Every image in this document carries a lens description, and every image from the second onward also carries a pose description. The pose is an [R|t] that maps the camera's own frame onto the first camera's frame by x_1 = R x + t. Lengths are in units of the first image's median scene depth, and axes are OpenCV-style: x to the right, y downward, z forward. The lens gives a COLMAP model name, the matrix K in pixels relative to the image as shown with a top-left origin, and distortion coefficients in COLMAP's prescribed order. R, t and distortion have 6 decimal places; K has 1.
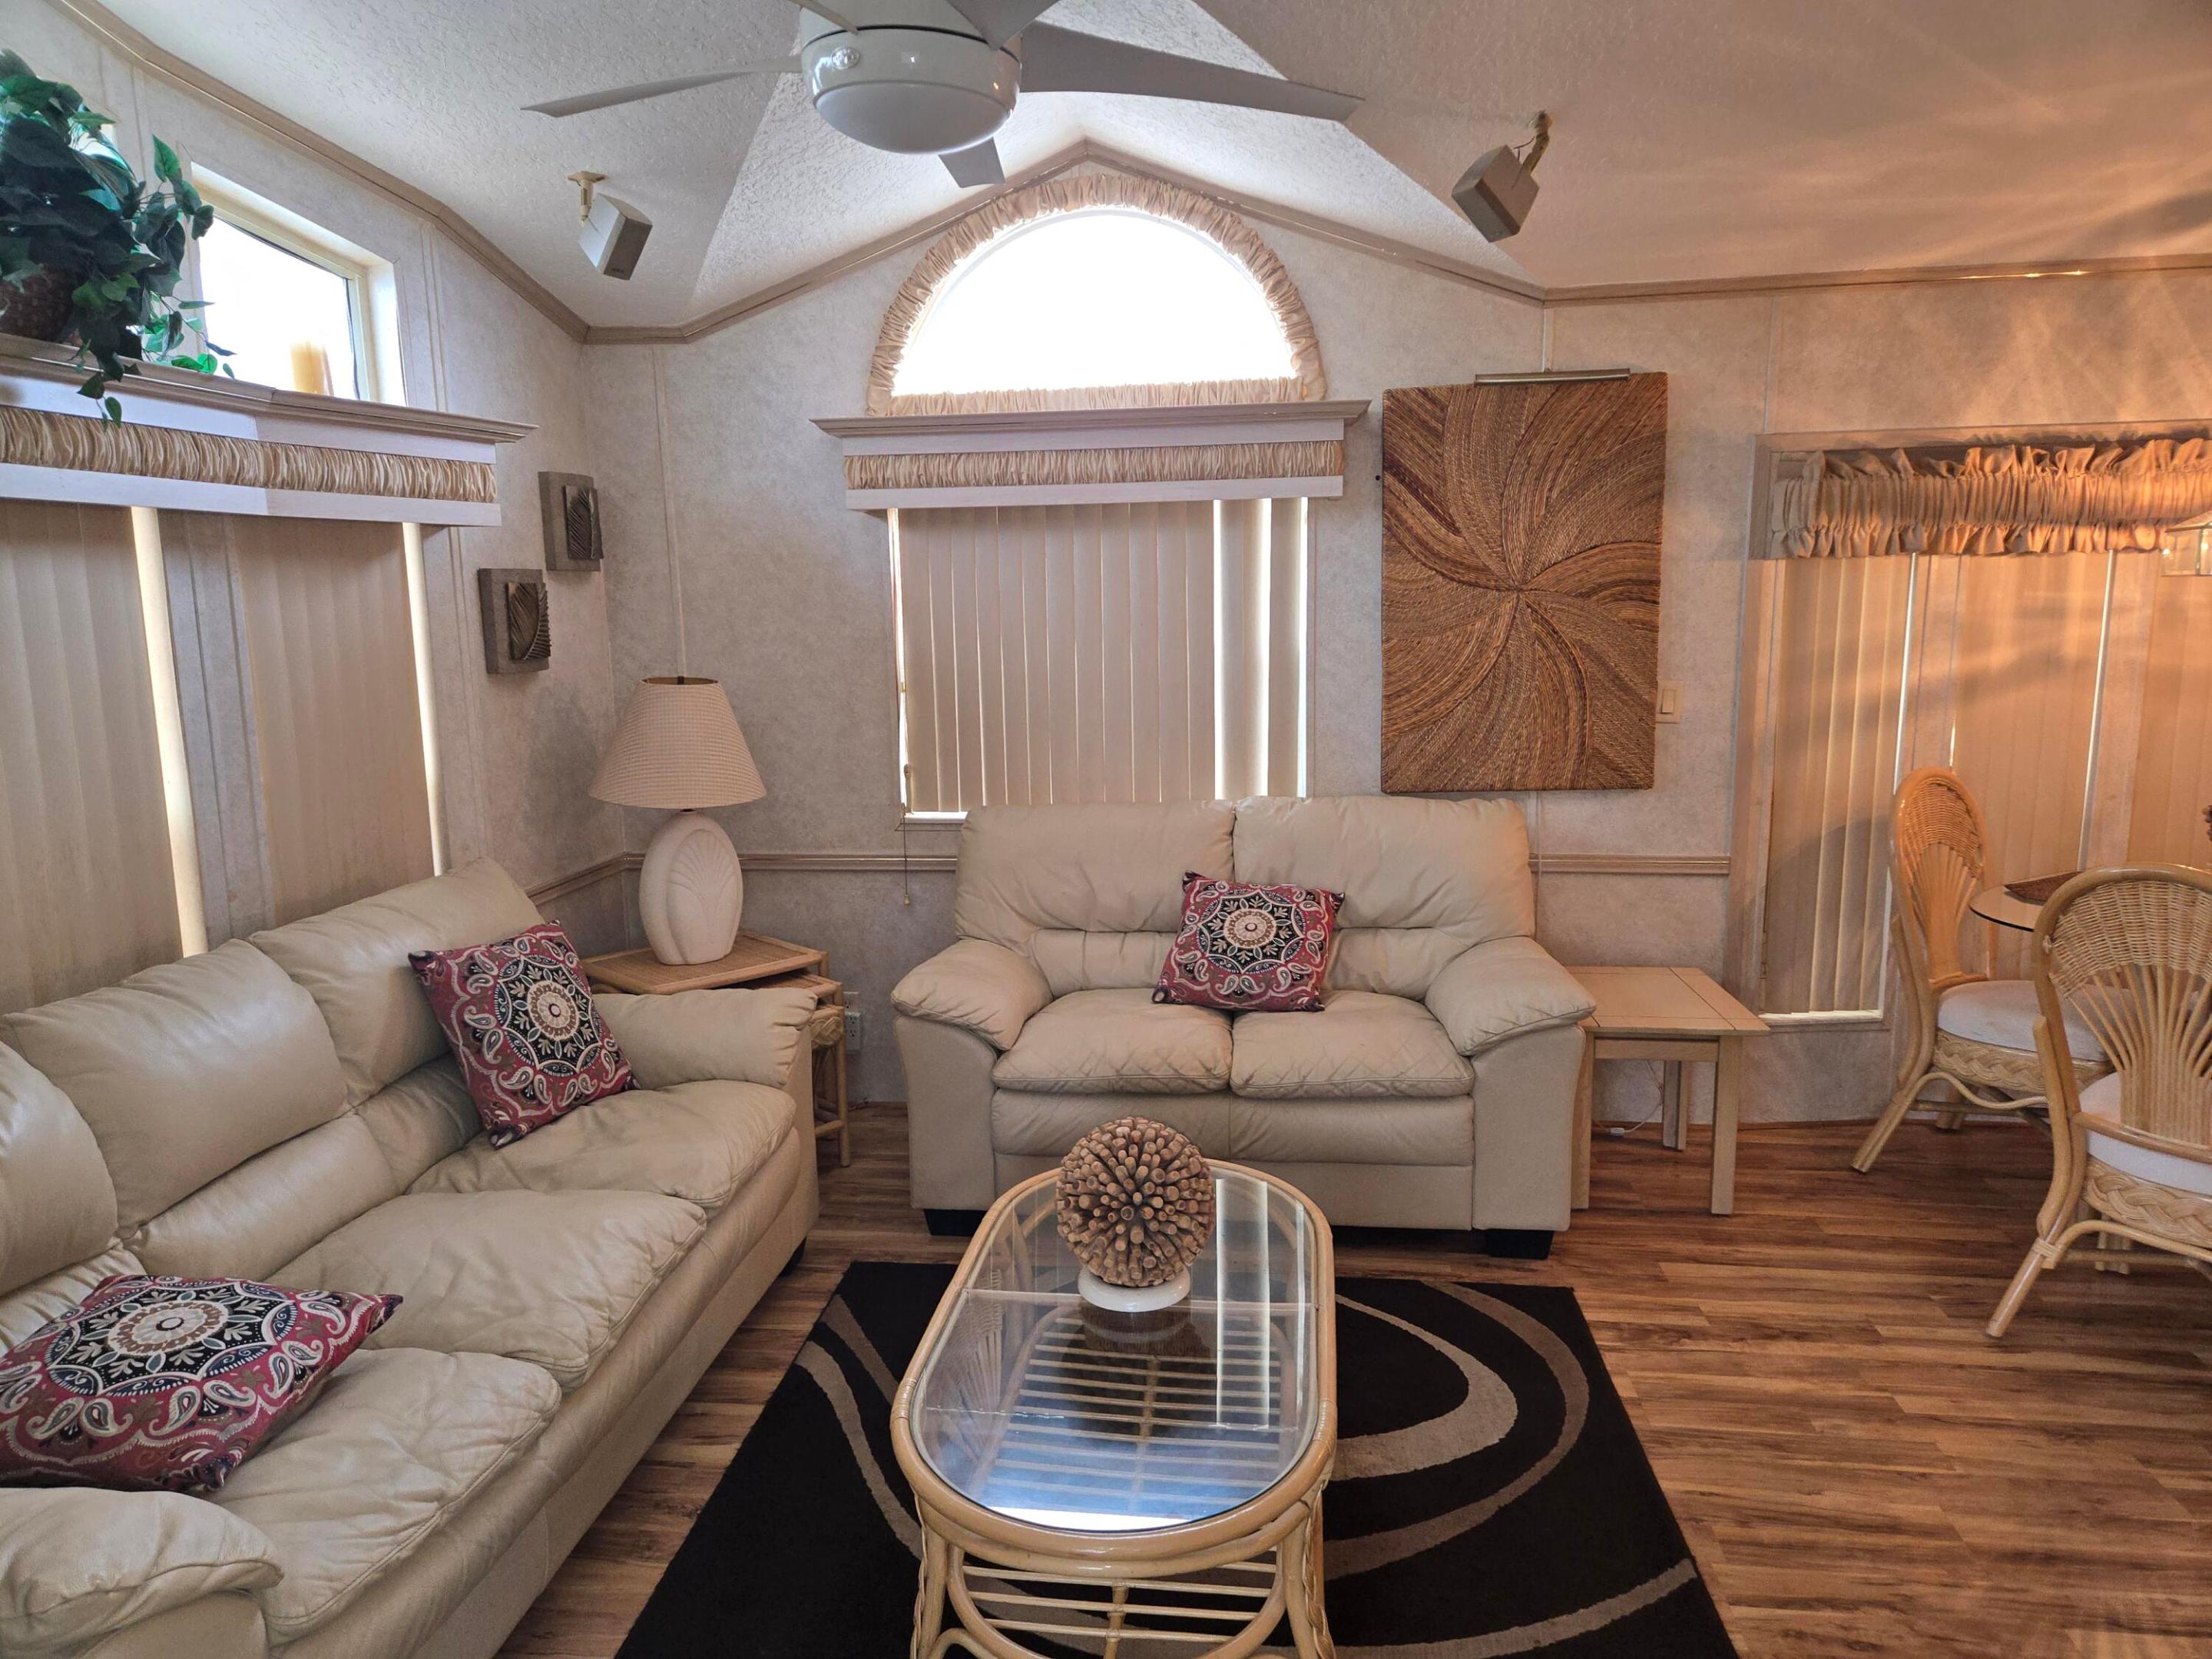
lens RADIAL K [[1462.4, 0, 1097.7], [0, 1462.4, 834.7], [0, 0, 1]] dist [0.090077, -0.073428]
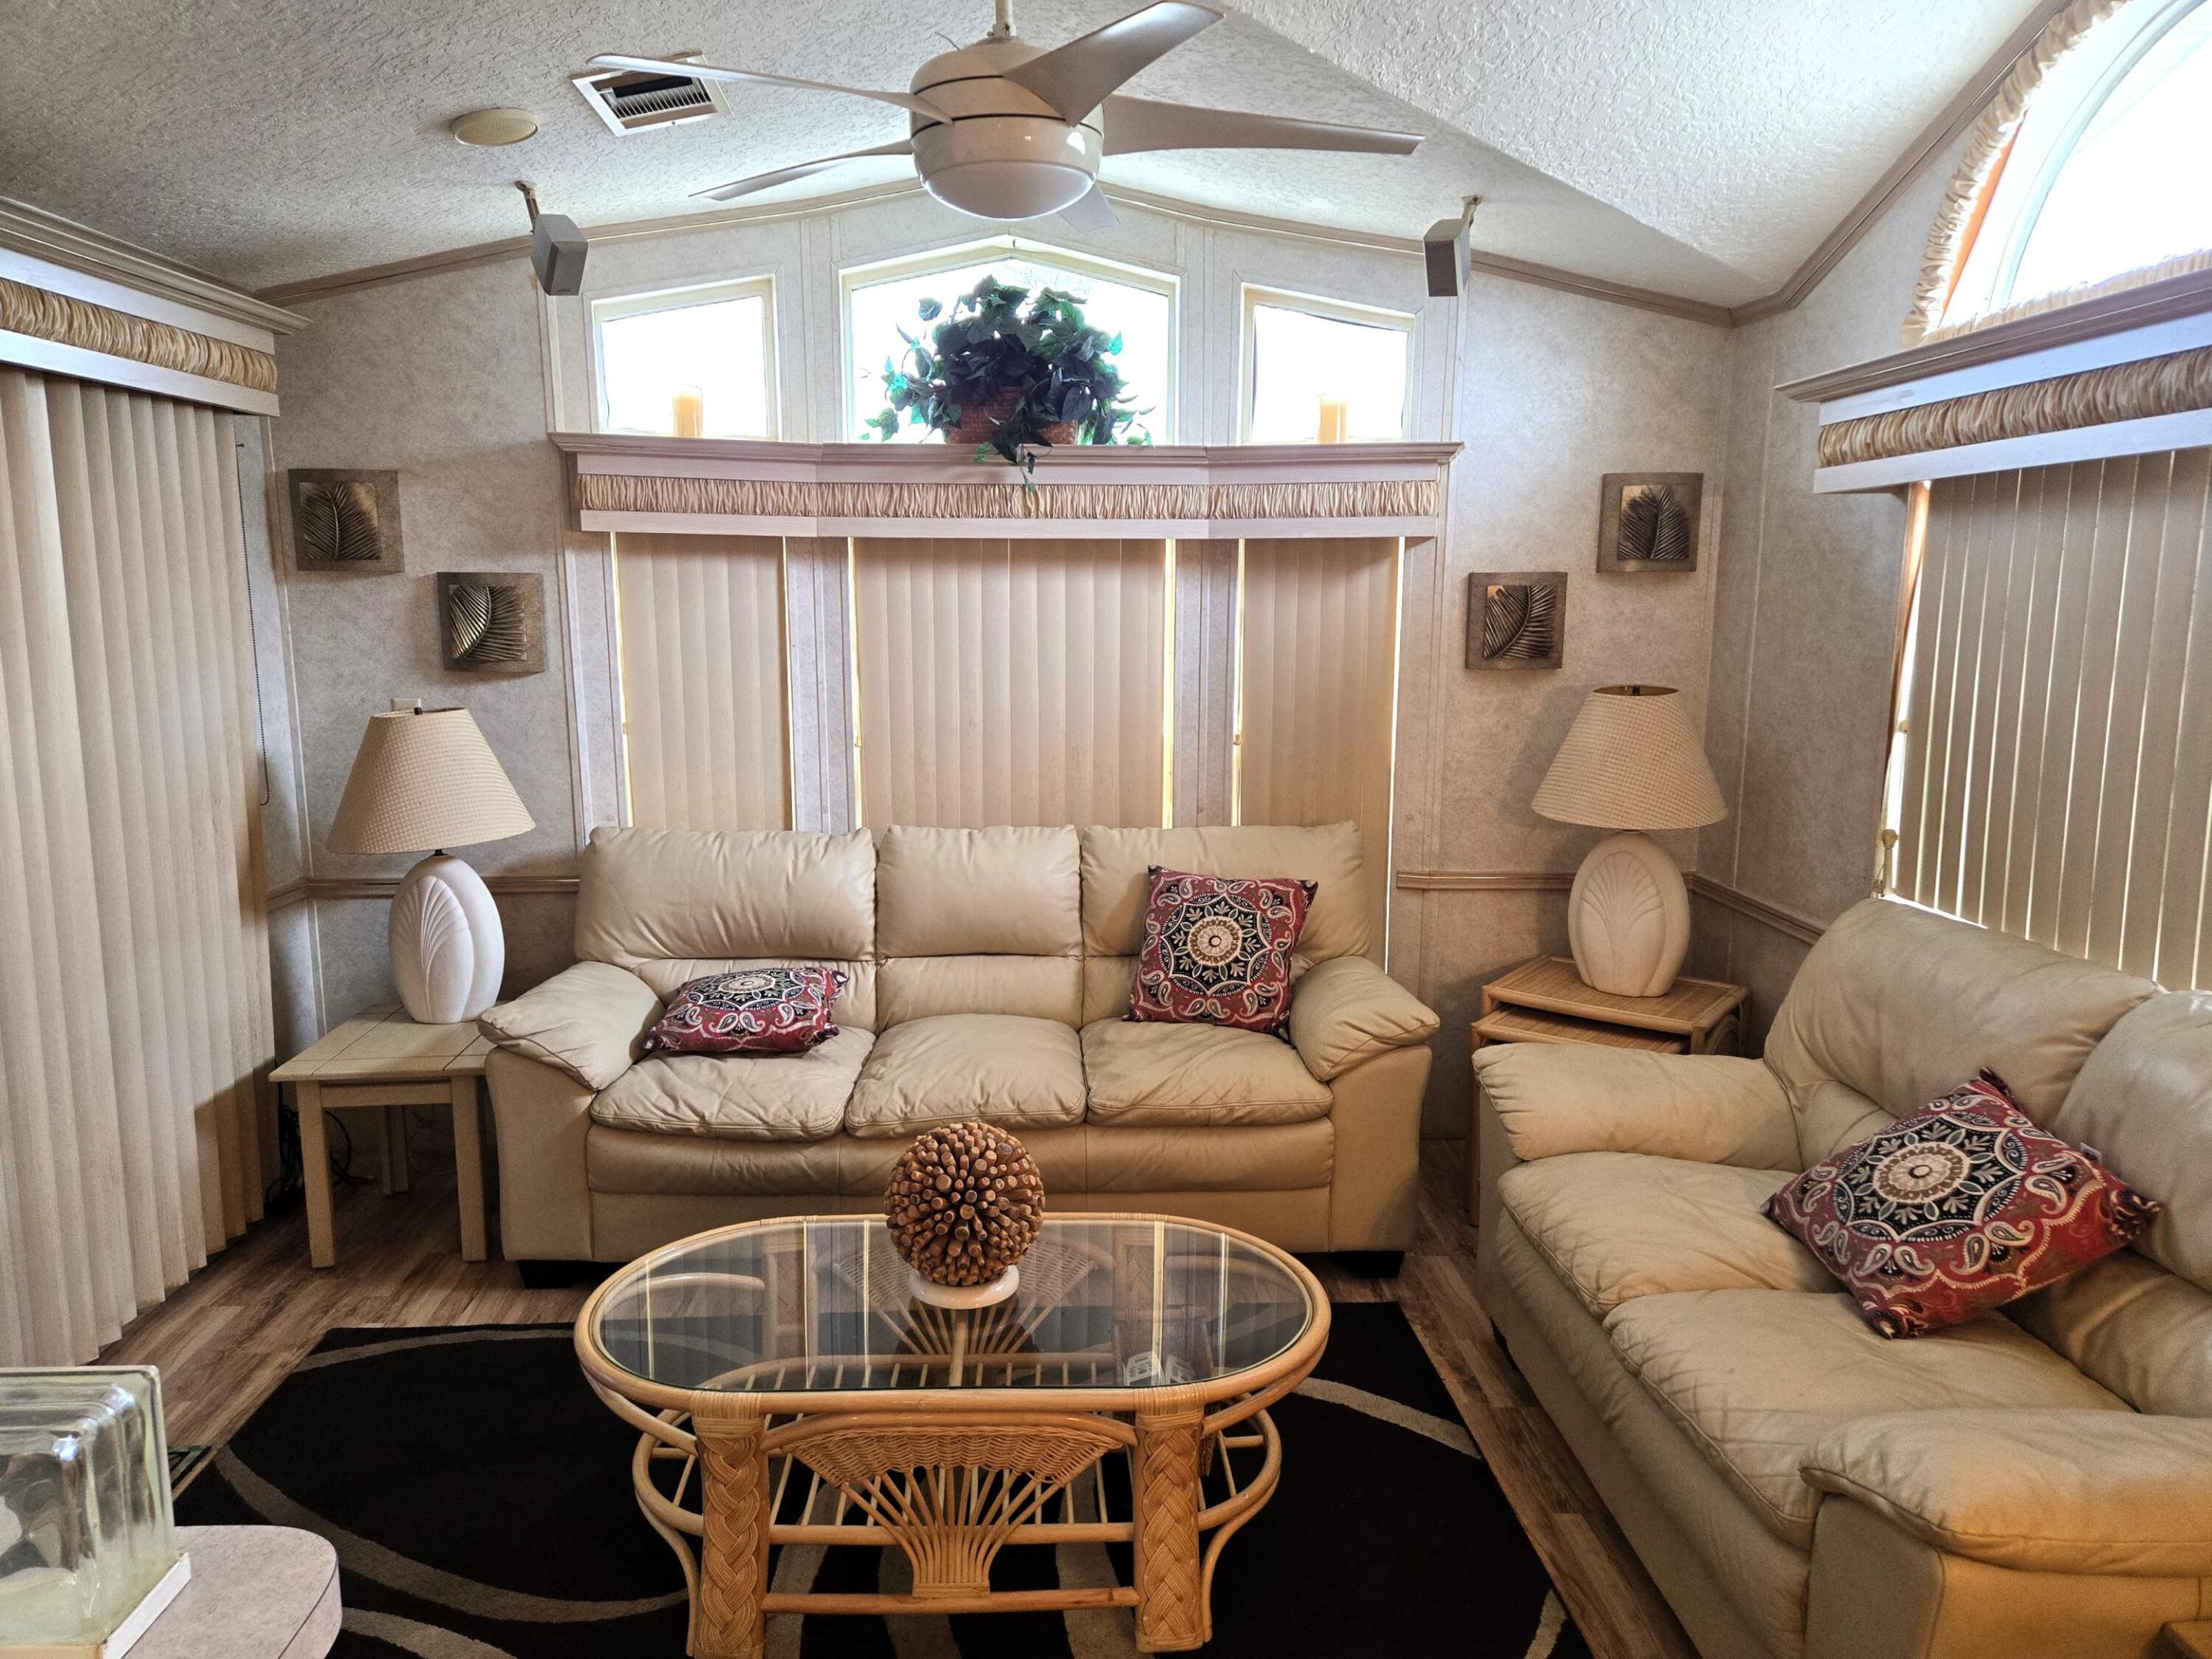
lens RADIAL K [[1466.9, 0, 1088.6], [0, 1466.9, 820.2], [0, 0, 1]] dist [0.090392, -0.070711]
pose [[0.159355, 0.170666, -0.972357, 0.608802], [-0.166499, 0.975481, 0.143928, -0.106098], [0.973080, 0.138961, 0.183863, 0.523793]]
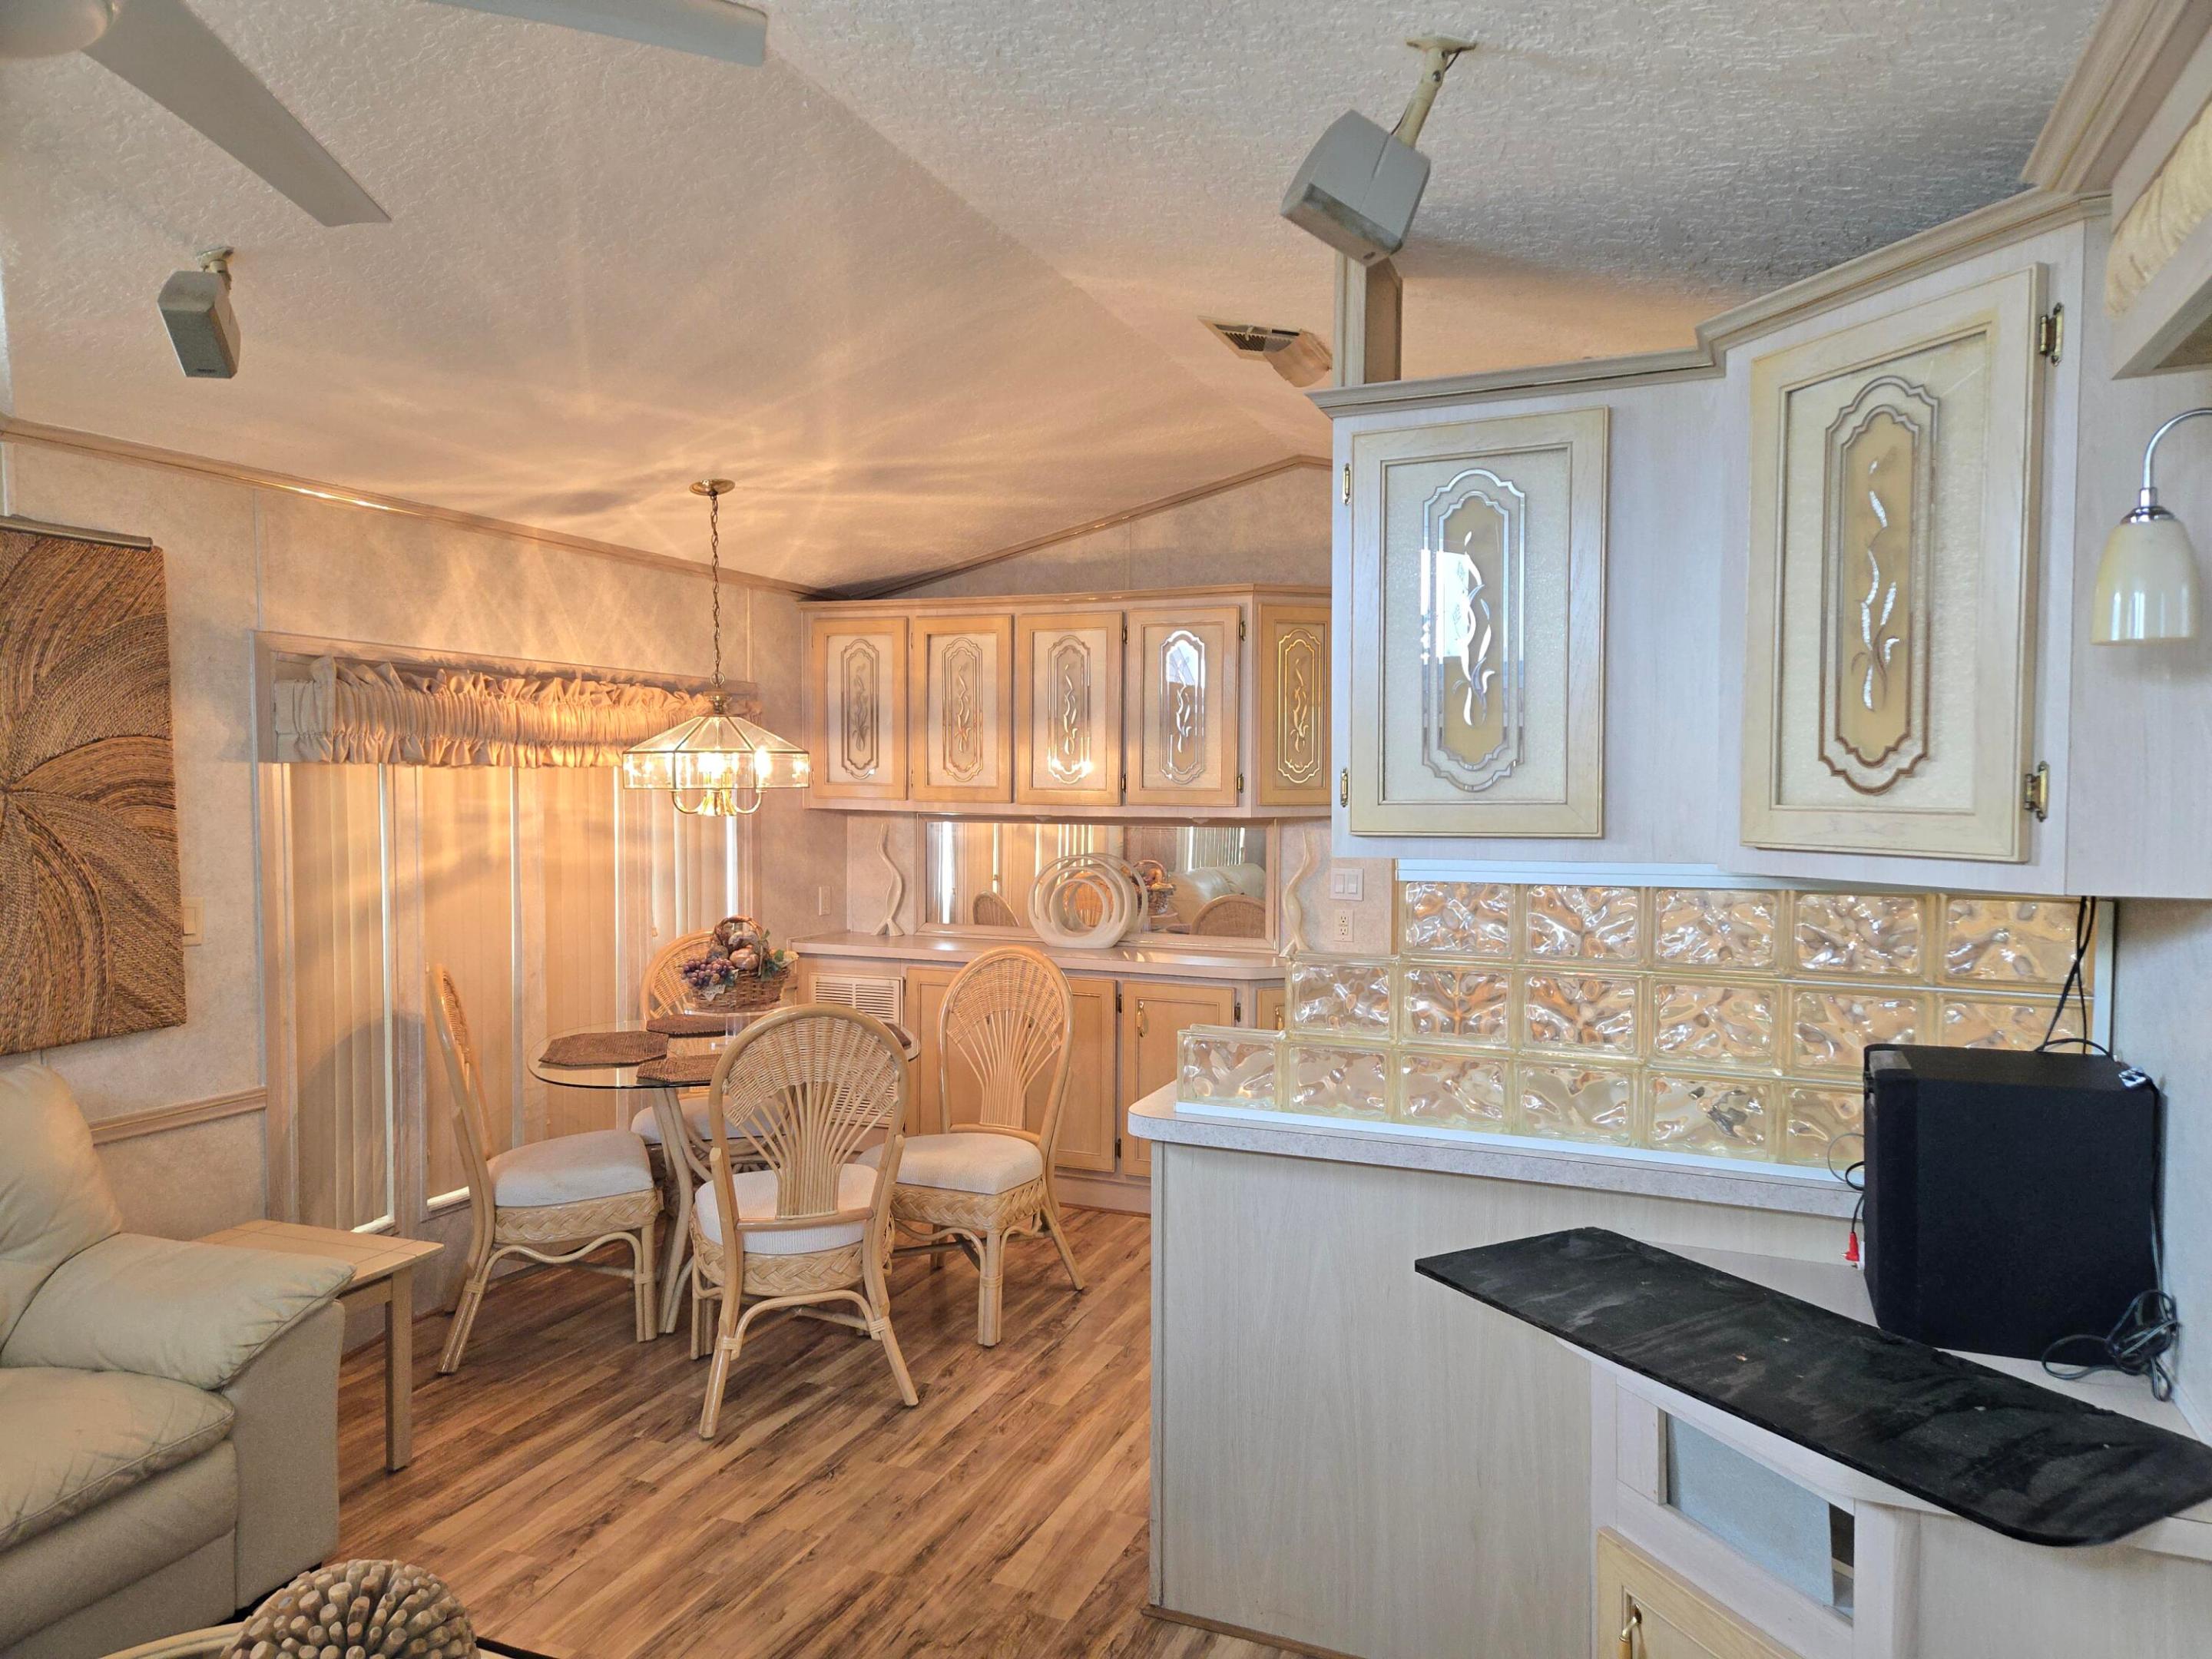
lens RADIAL K [[1456.9, 0, 1118.3], [0, 1456.9, 849.6], [0, 0, 1]] dist [0.097660, -0.083044]
pose [[0.263528, -0.029555, 0.964199, -0.321666], [0.151546, 0.988388, -0.011123, -0.041477], [-0.952673, 0.149052, 0.264947, 0.262007]]
